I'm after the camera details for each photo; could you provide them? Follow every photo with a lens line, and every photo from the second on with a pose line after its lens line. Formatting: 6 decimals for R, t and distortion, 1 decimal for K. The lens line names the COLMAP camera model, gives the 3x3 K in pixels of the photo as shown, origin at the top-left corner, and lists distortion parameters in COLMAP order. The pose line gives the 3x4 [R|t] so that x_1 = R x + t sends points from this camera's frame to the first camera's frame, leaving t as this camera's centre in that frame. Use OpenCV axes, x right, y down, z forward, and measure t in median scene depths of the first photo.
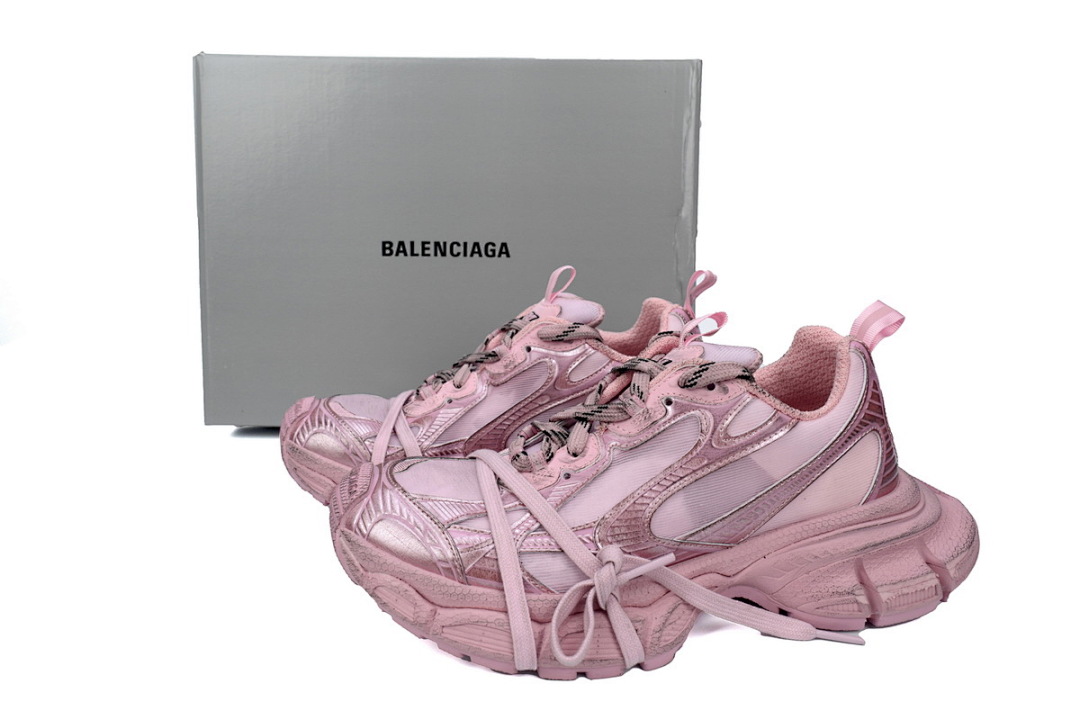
lens RADIAL K [[804.3, 0, 543.2], [0, 804.3, 357.8], [0, 0, 1]] dist [-0.011761, -0.000211]
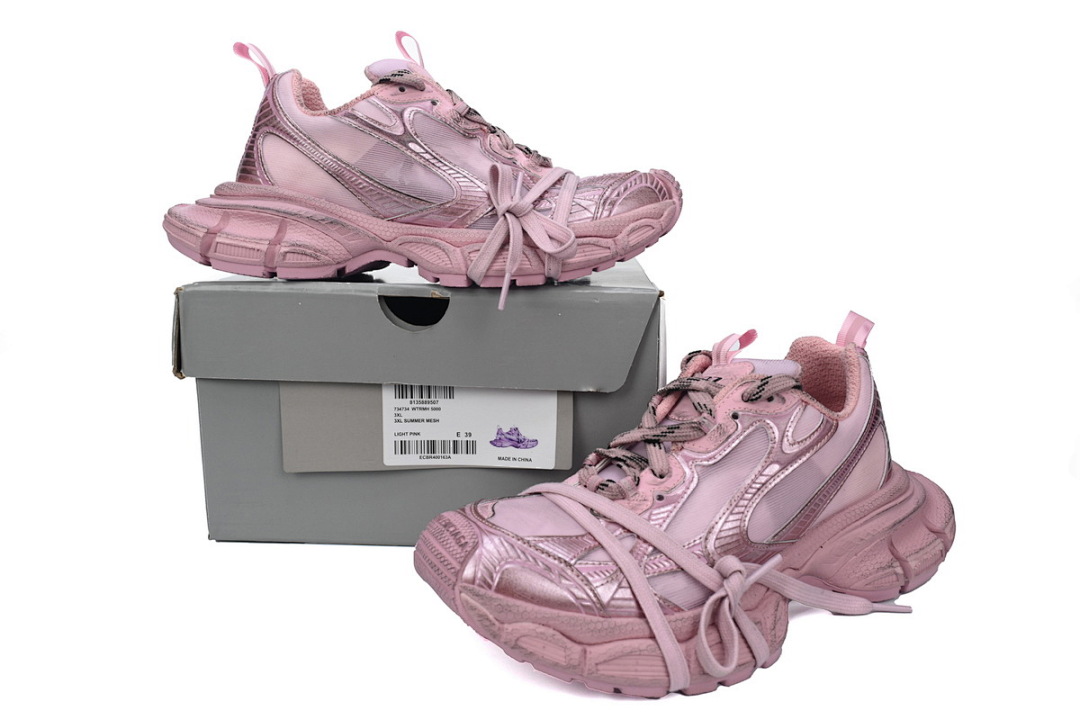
lens RADIAL K [[804.3, 0, 542.0], [0, 804.3, 363.1], [0, 0, 1]] dist [-0.011761, -0.000211]
pose [[0.942276, -0.078019, 0.325621, -0.437477], [0.084997, 0.996355, -0.007234, -0.030358], [-0.323870, 0.034493, 0.945473, 0.066933]]
